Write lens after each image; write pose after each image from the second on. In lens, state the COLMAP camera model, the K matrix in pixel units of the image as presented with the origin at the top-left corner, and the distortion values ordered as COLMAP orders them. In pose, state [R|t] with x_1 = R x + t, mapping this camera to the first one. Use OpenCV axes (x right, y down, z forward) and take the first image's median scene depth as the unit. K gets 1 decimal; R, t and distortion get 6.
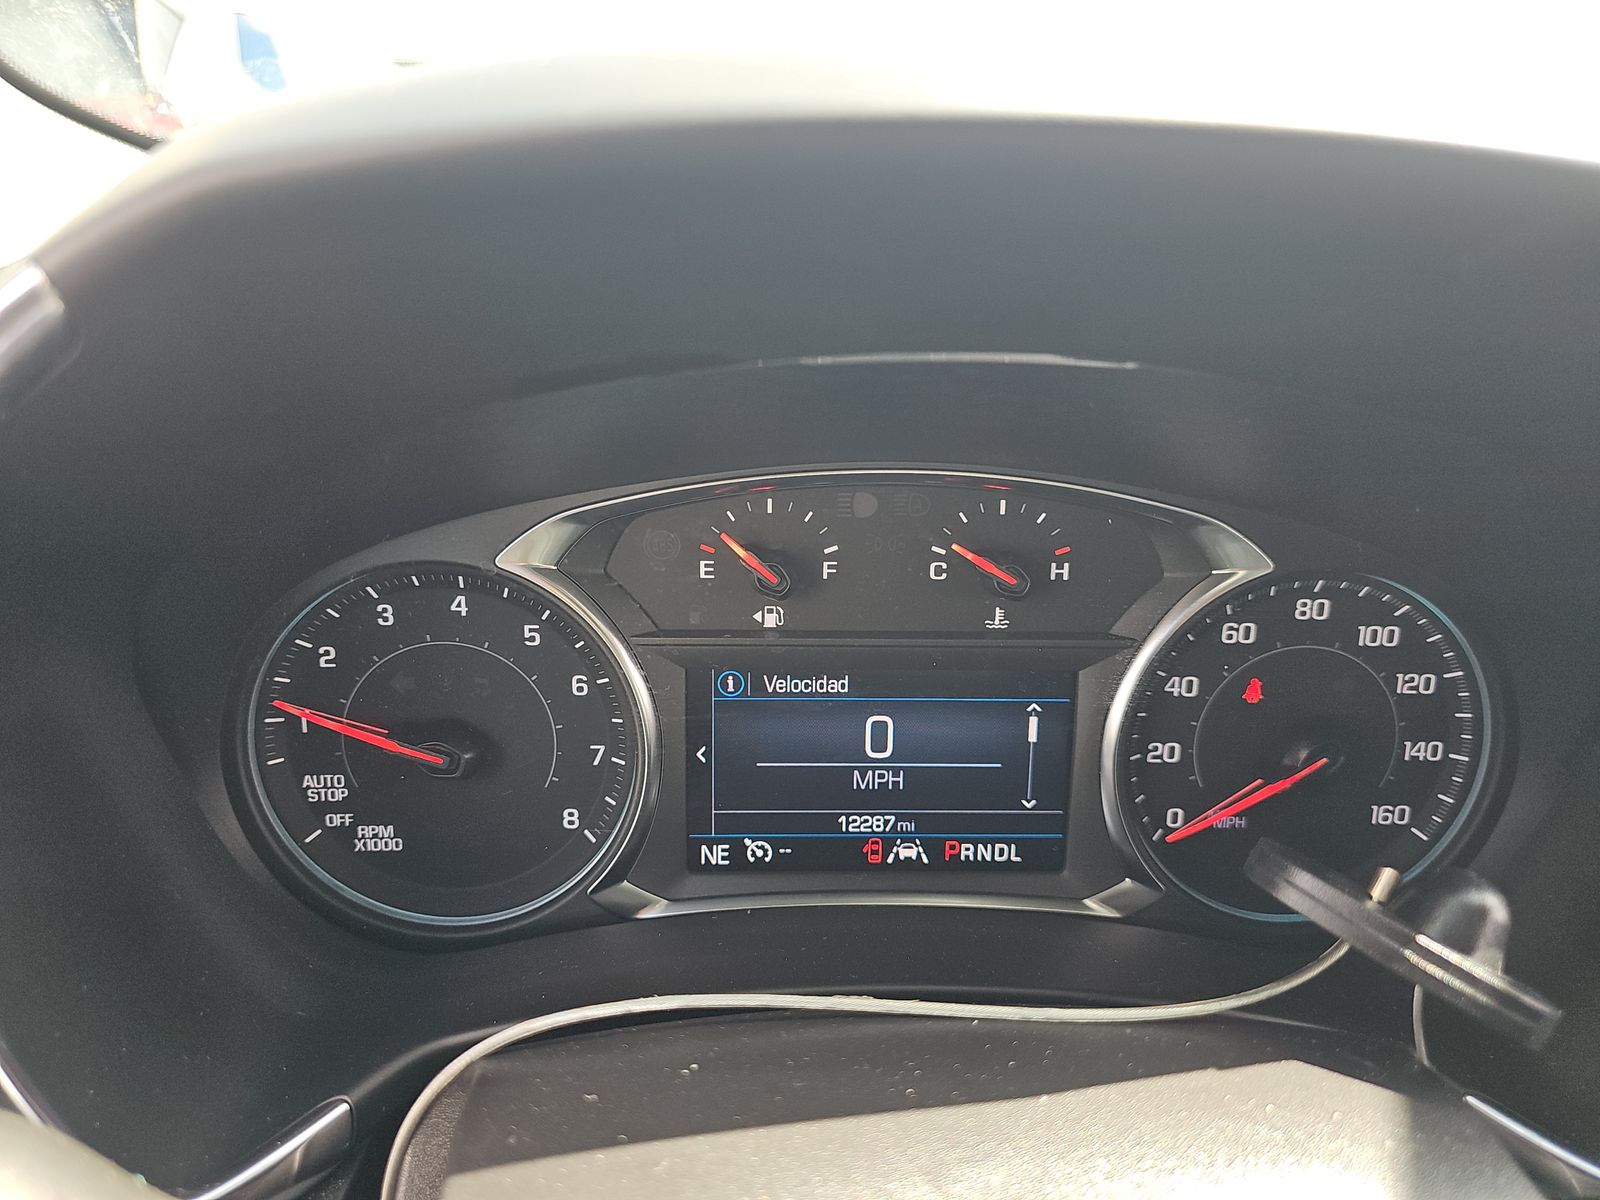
lens RADIAL K [[1081.0, 0, 802.7], [0, 1081.0, 603.2], [0, 0, 1]] dist [0.012341, -0.017416]
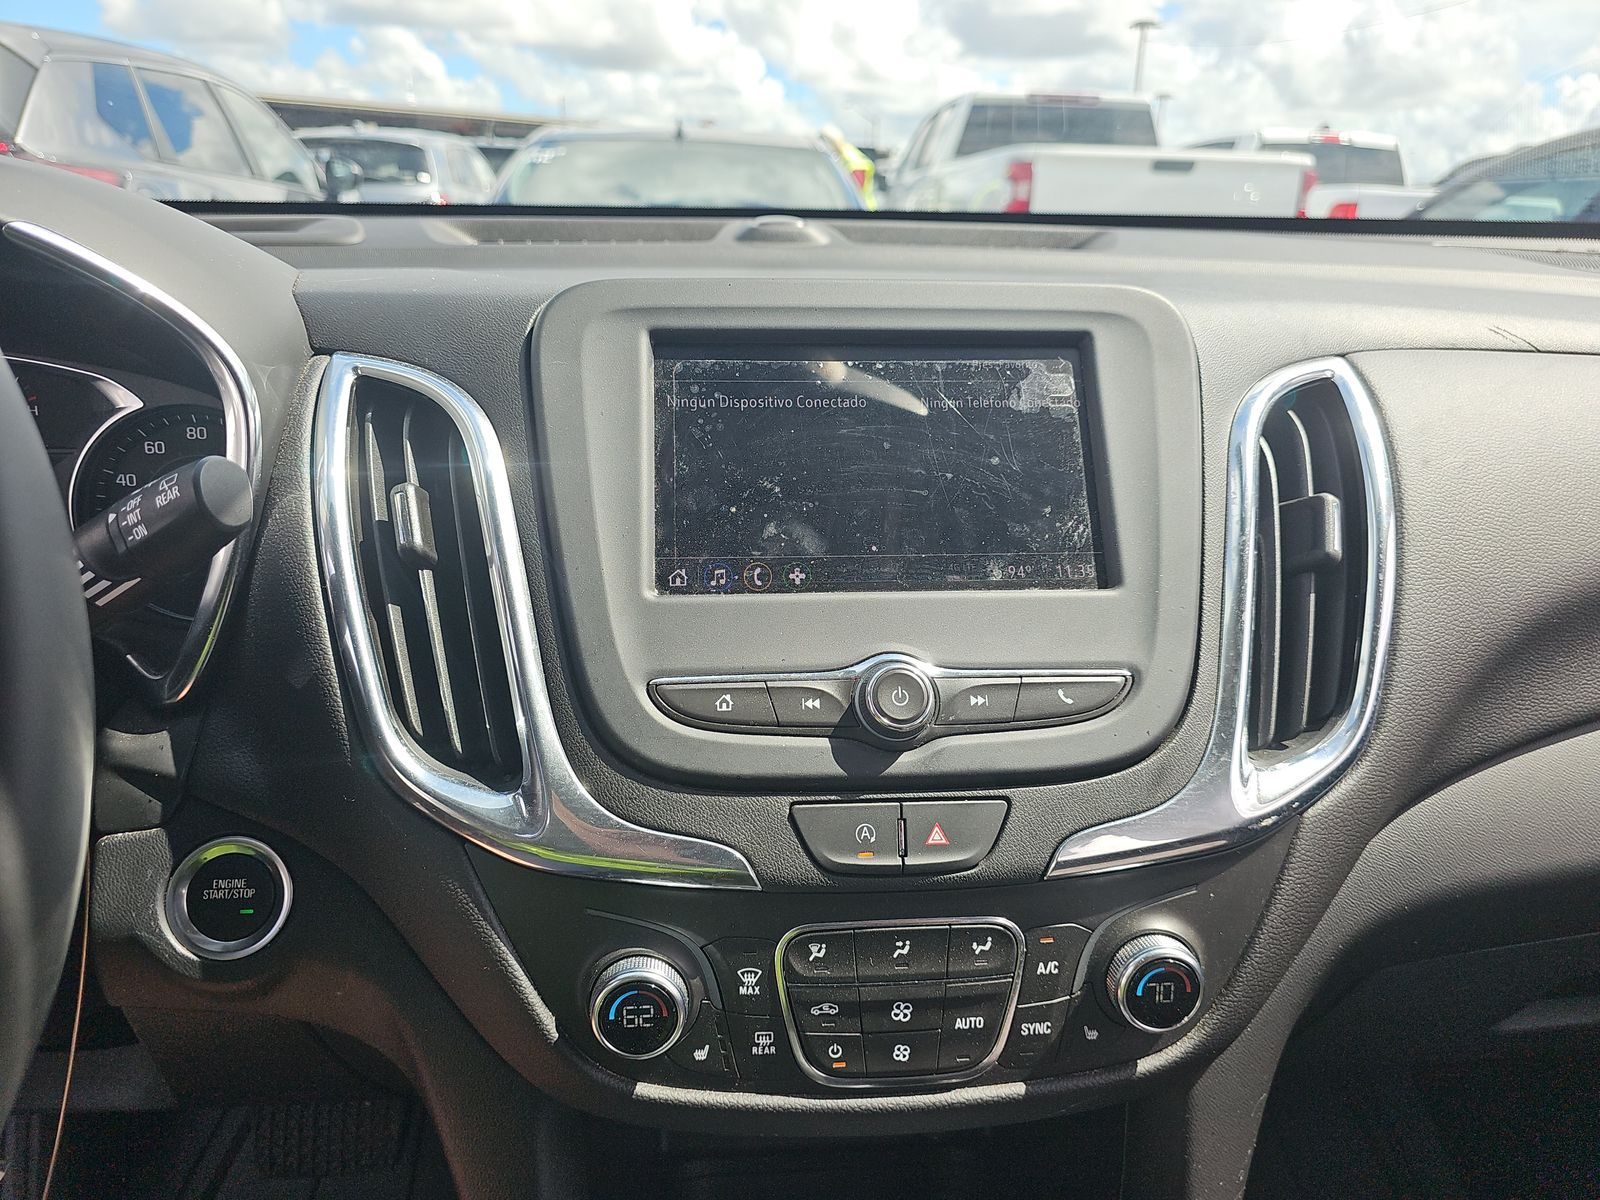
lens RADIAL K [[1081.0, 0, 797.9], [0, 1081.0, 606.0], [0, 0, 1]] dist [0.012341, -0.017416]
pose [[0.999390, -0.018685, 0.029493, 1.394532], [0.019728, 0.999175, -0.035494, 0.367766], [-0.028806, 0.036054, 0.998935, -0.770644]]
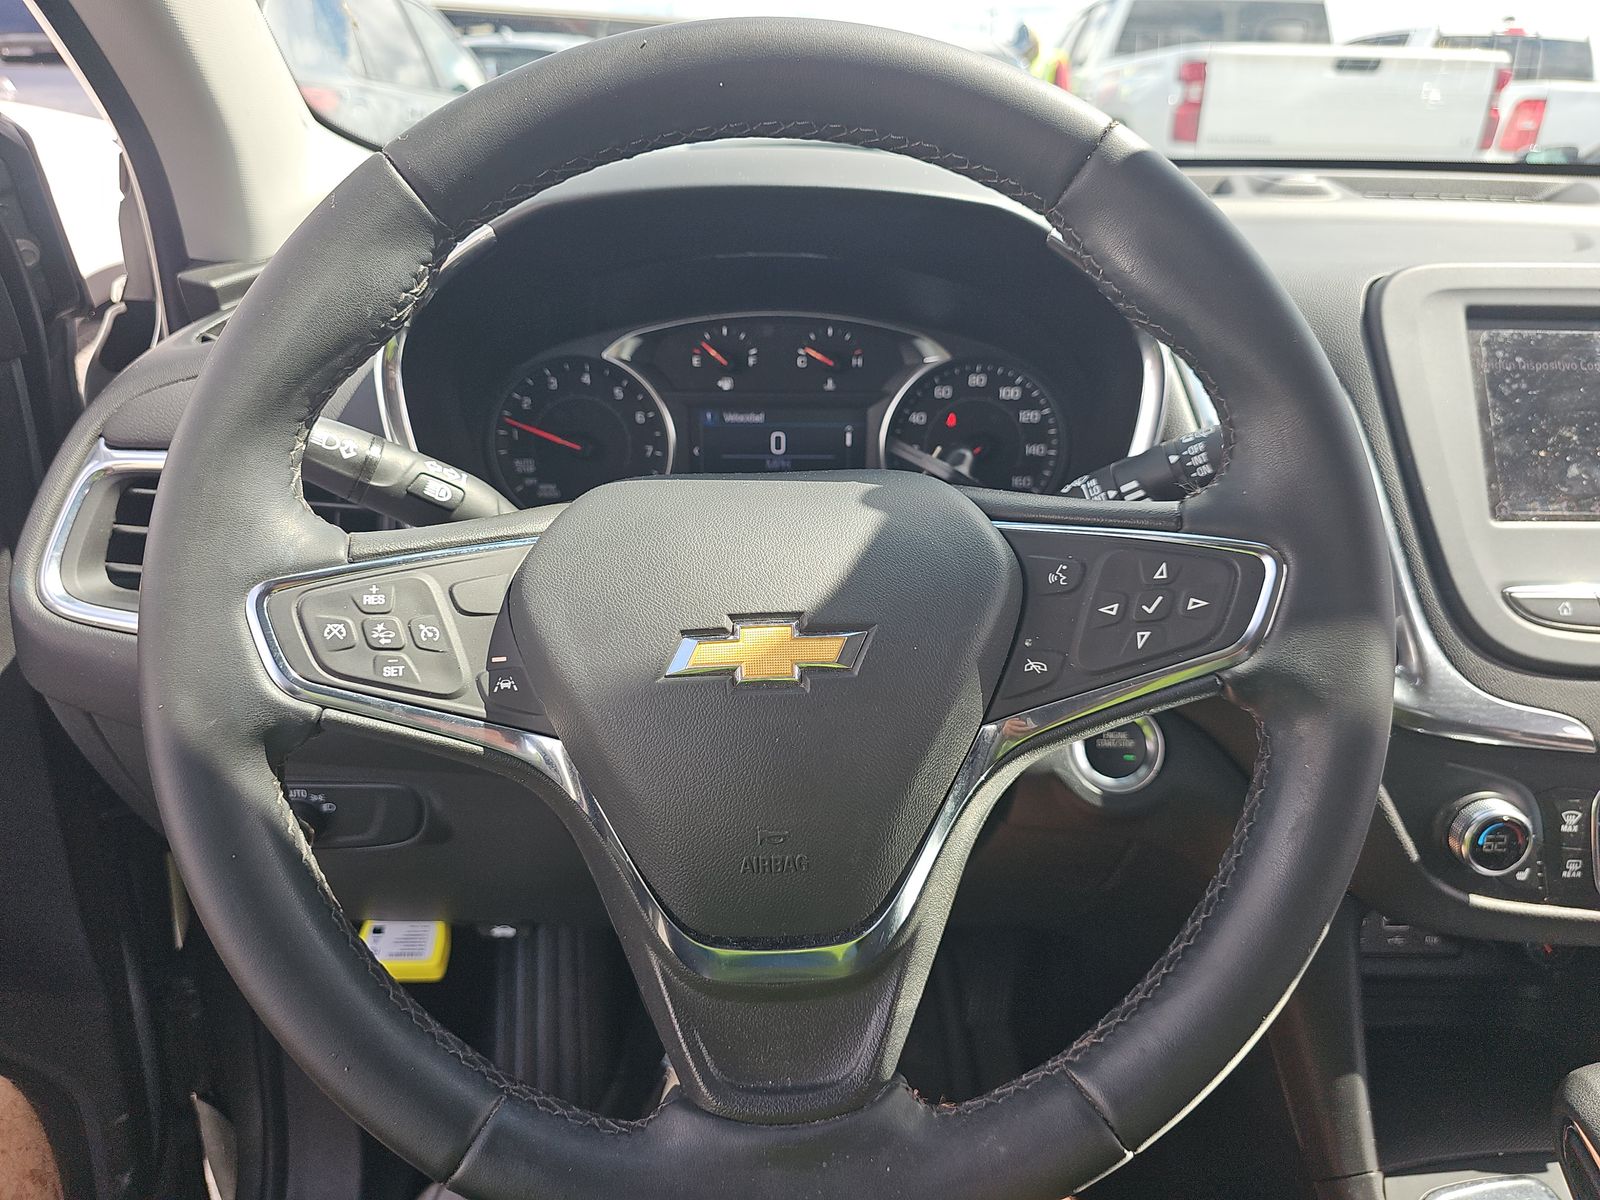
lens RADIAL K [[1081.0, 0, 795.5], [0, 1081.0, 593.2], [0, 0, 1]] dist [0.012341, -0.017416]
pose [[0.998952, 0.002919, -0.045687, 0.210624], [-0.001241, 0.999325, 0.036712, 0.353954], [0.045763, -0.036616, 0.998281, -1.192168]]
